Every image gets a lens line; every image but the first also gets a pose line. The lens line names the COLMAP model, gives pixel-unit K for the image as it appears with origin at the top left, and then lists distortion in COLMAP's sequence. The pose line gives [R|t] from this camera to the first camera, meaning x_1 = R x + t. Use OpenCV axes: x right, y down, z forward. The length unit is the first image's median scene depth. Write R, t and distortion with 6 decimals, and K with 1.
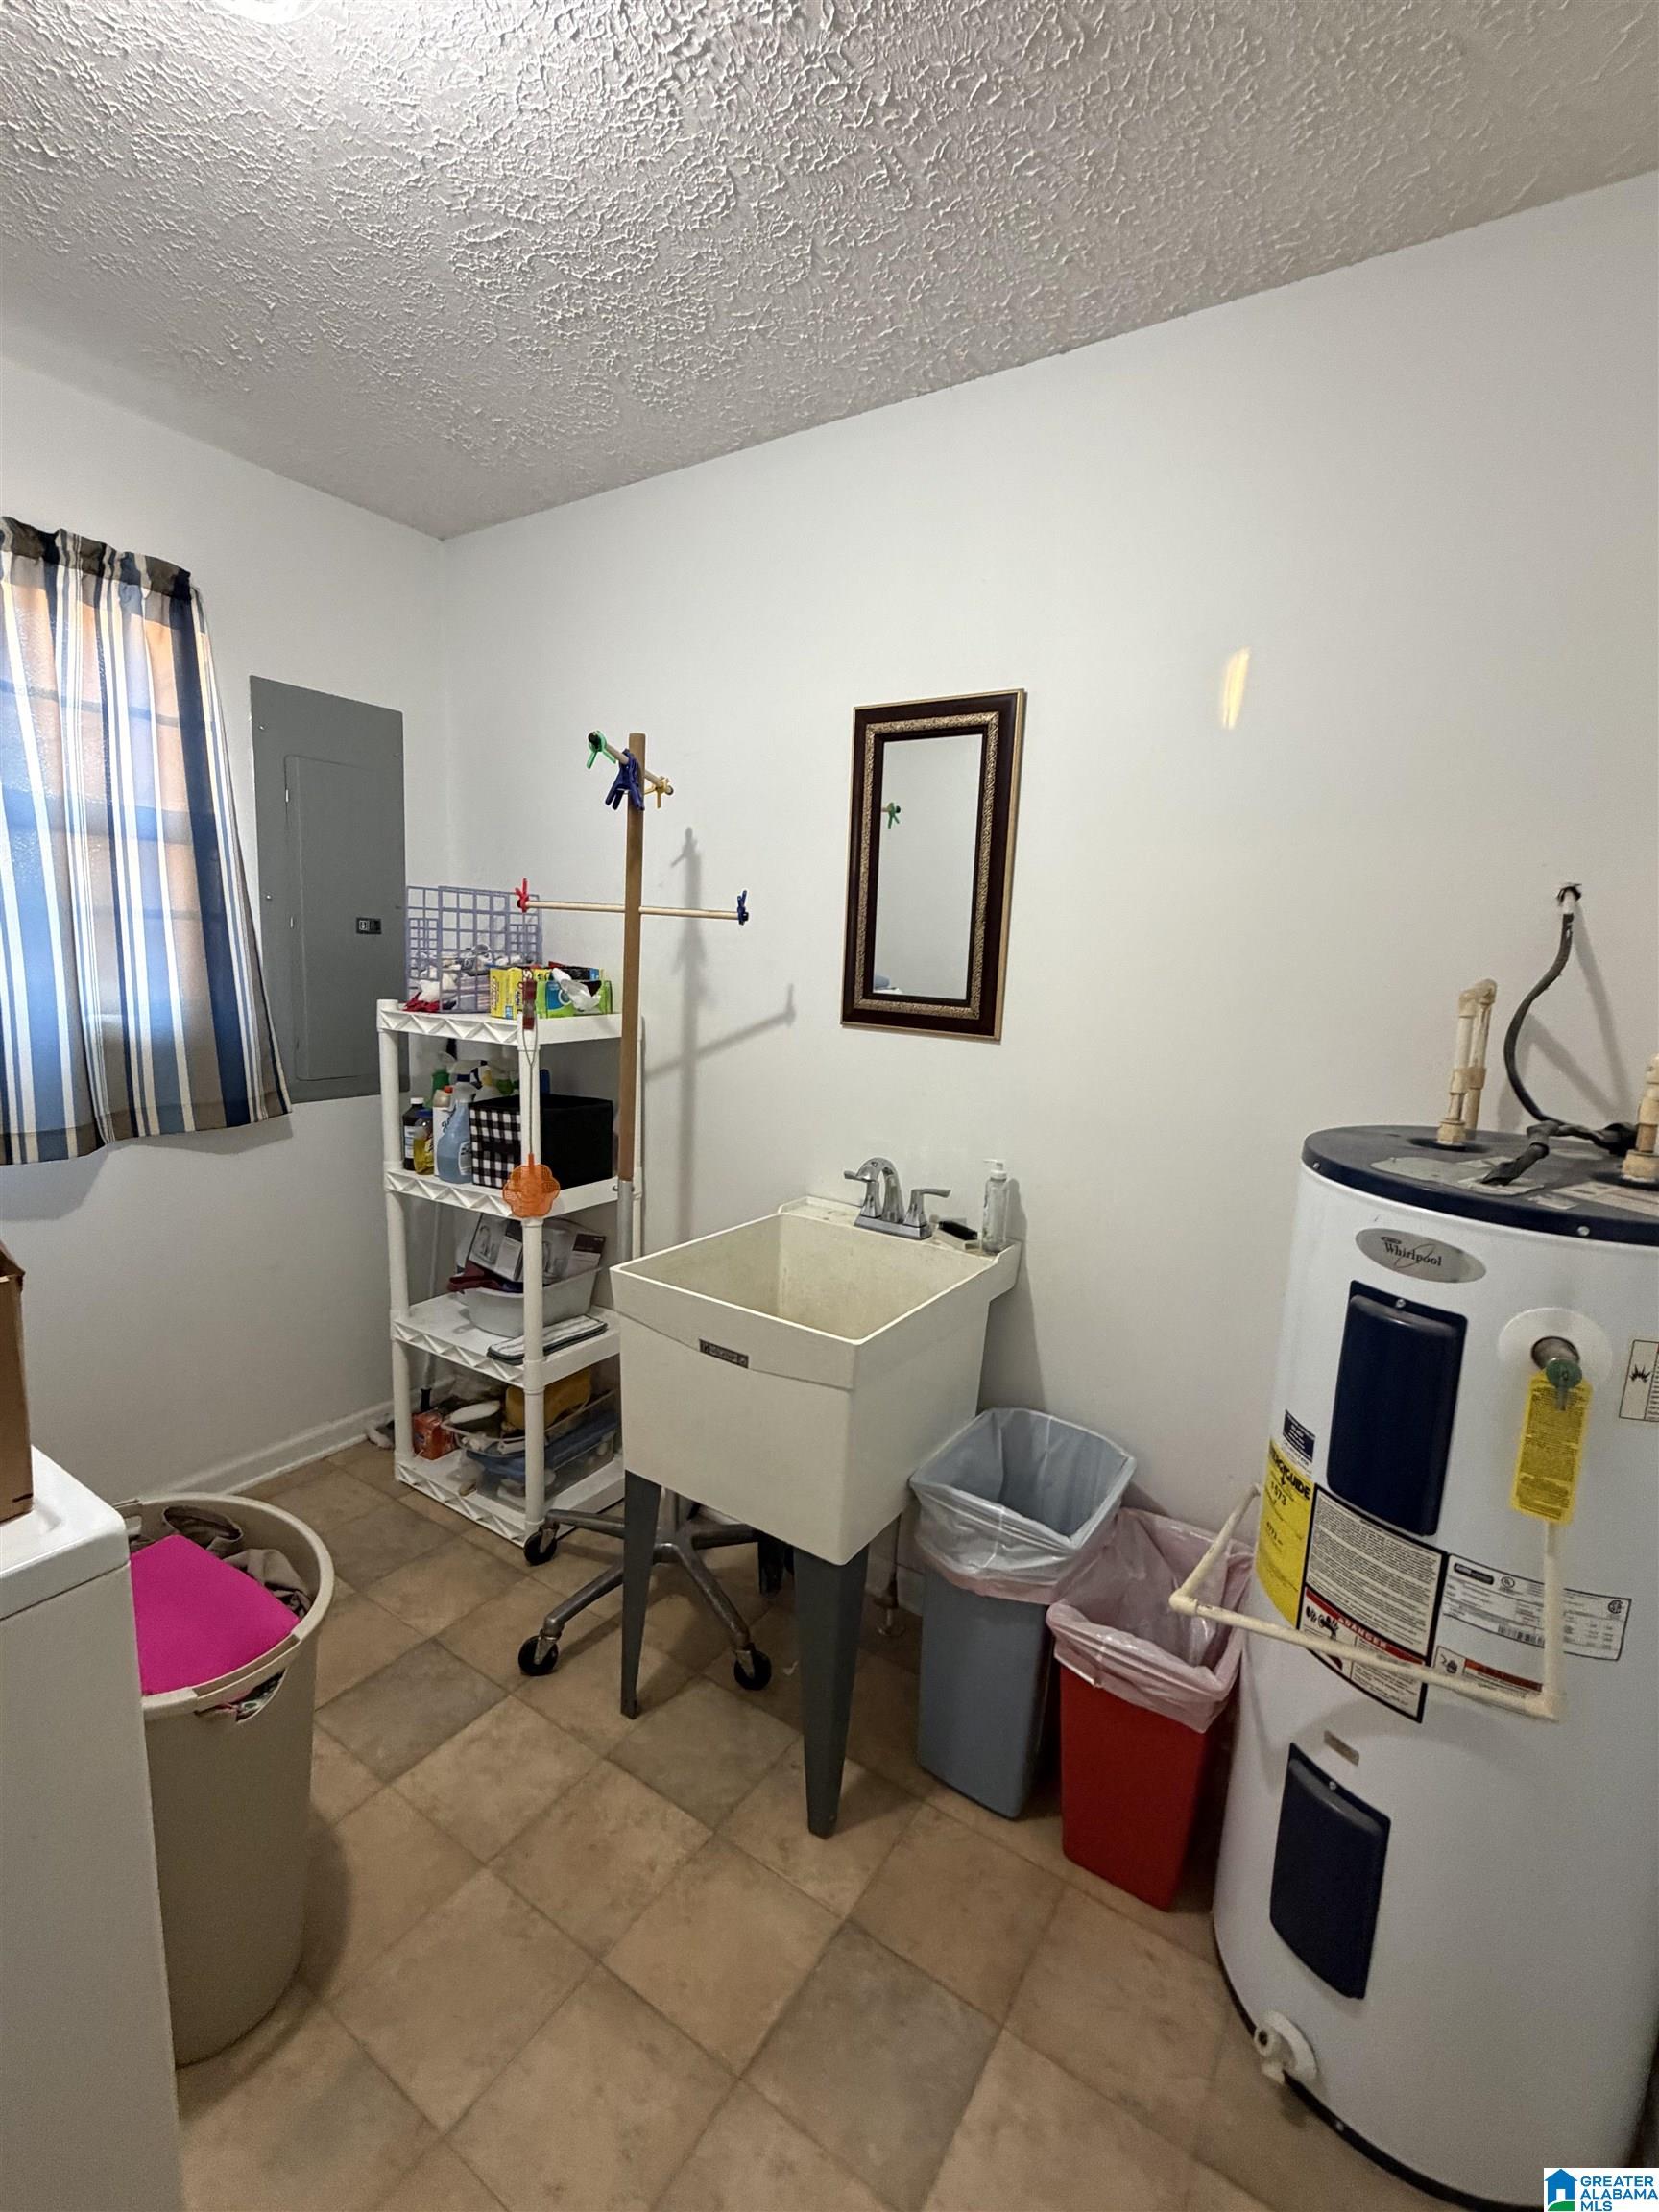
lens RADIAL K [[981.3, 0, 828.2], [0, 981.3, 1097.0], [0, 0, 1]] dist [0.000106, 0.000140]
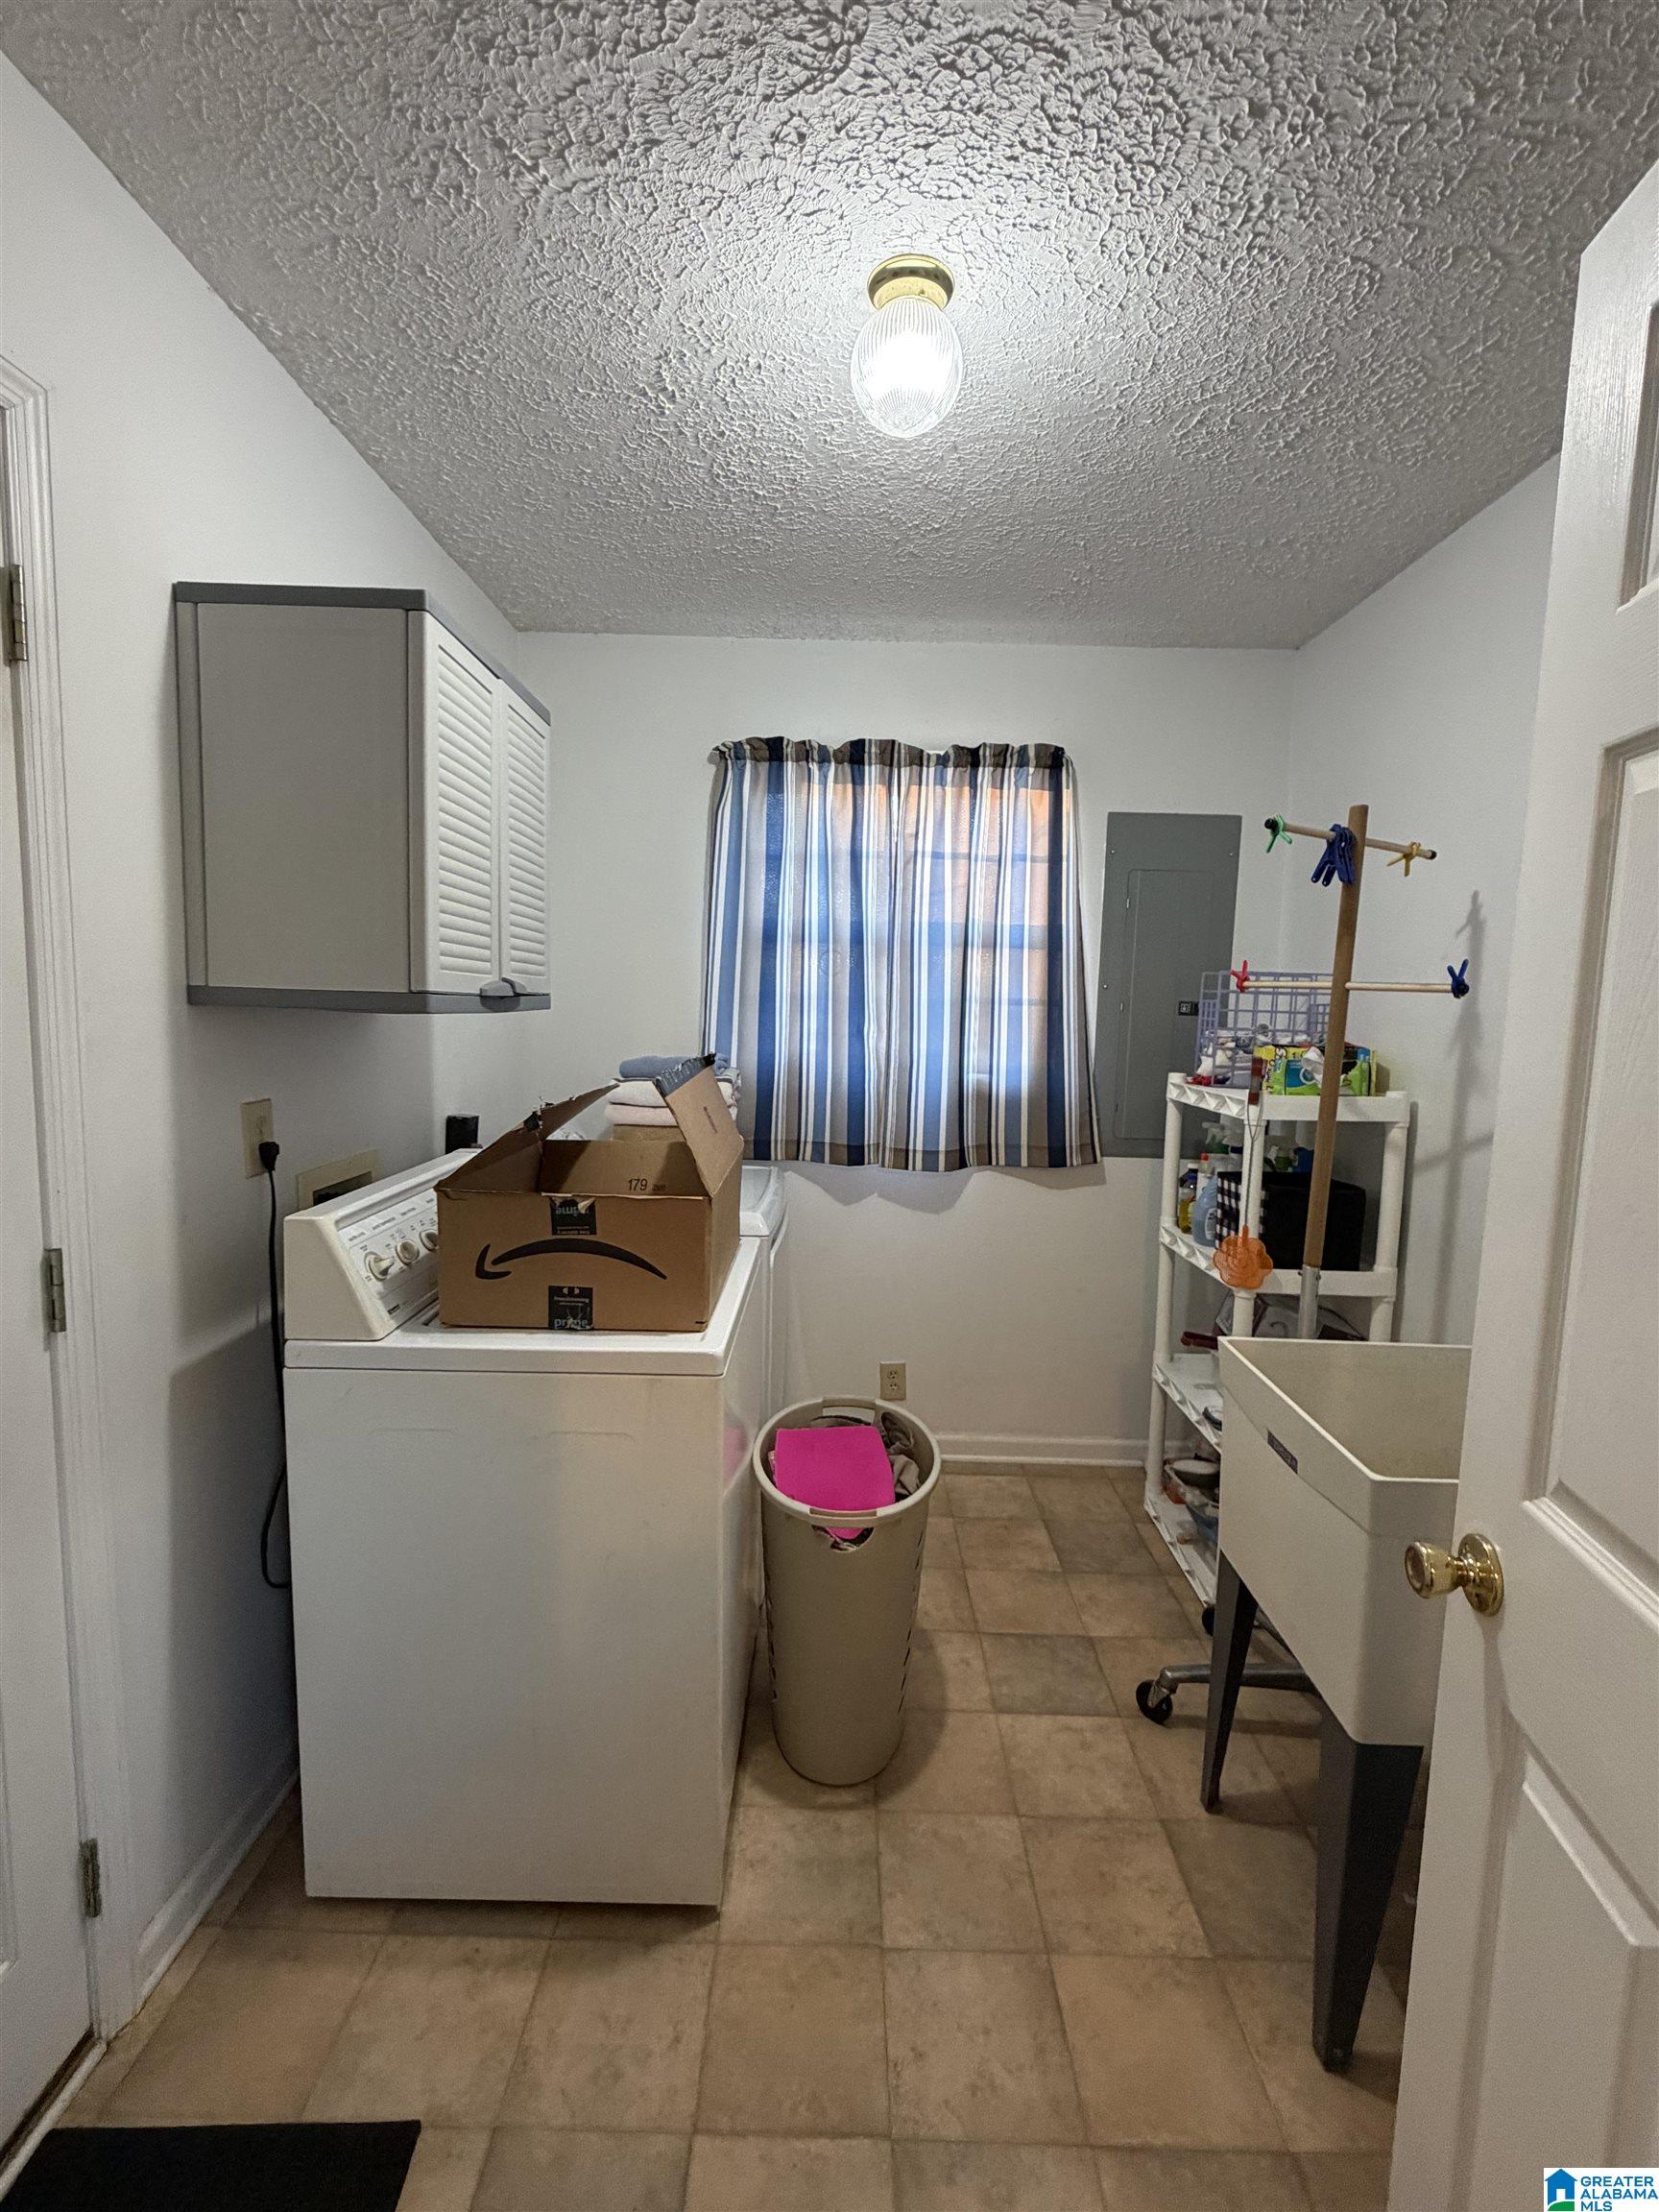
lens RADIAL K [[981.3, 0, 828.2], [0, 981.3, 1097.0], [0, 0, 1]] dist [0.000106, 0.000140]
pose [[0.543191, 0.058555, -0.837565, 0.322758], [-0.131548, 0.991180, -0.016019, -0.001308], [0.829240, 0.118881, 0.546103, 0.067256]]
